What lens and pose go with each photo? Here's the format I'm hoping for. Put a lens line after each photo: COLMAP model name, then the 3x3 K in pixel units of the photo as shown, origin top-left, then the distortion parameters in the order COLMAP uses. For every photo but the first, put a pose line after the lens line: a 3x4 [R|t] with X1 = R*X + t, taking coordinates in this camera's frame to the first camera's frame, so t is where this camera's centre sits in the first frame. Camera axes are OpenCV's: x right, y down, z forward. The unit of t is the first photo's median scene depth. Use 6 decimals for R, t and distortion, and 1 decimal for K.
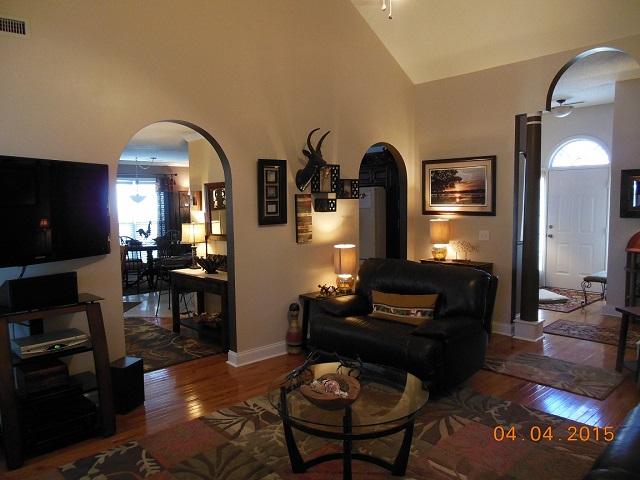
lens RADIAL K [[487.2, 0, 319.9], [0, 487.2, 239.7], [0, 0, 1]] dist [-0.052281, 0.069136]
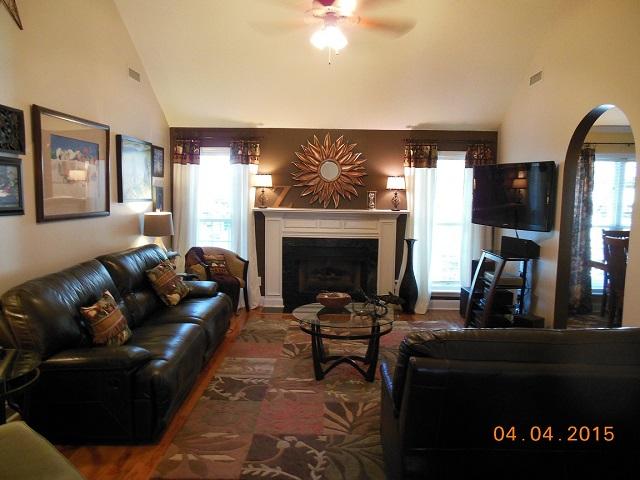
lens RADIAL K [[487.2, 0, 317.7], [0, 487.2, 239.4], [0, 0, 1]] dist [-0.052281, 0.069136]
pose [[-0.714436, 0.069984, -0.696192, 0.940612], [-0.062030, 0.984733, 0.162645, -0.136846], [0.696946, 0.159384, -0.699187, 1.580668]]
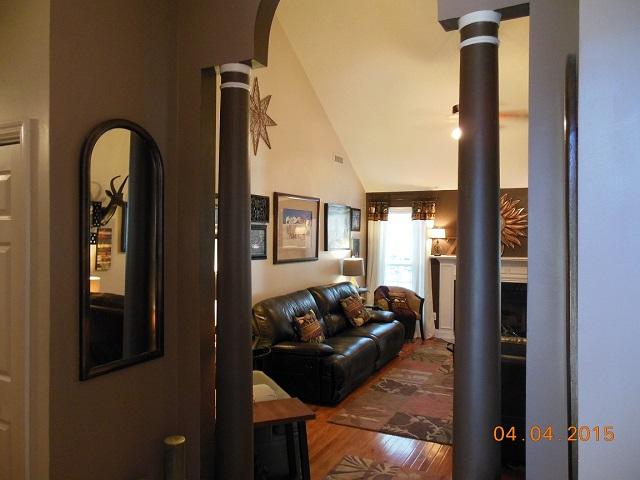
lens RADIAL K [[487.2, 0, 321.8], [0, 487.2, 237.0], [0, 0, 1]] dist [-0.052281, 0.069136]
pose [[-0.941093, 0.007965, -0.338054, 1.057258], [-0.021674, 0.996246, 0.083811, -0.204221], [0.337452, 0.086200, -0.937388, 2.053670]]
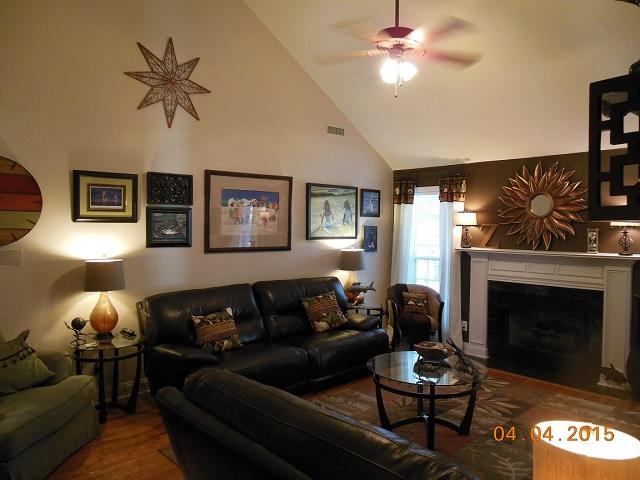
lens RADIAL K [[487.2, 0, 315.3], [0, 487.2, 236.9], [0, 0, 1]] dist [-0.052281, 0.069136]
pose [[-0.999579, 0.003764, 0.028779, 0.263306], [0.006758, 0.994484, 0.104670, -0.164287], [-0.028226, 0.104821, -0.994090, 1.864550]]
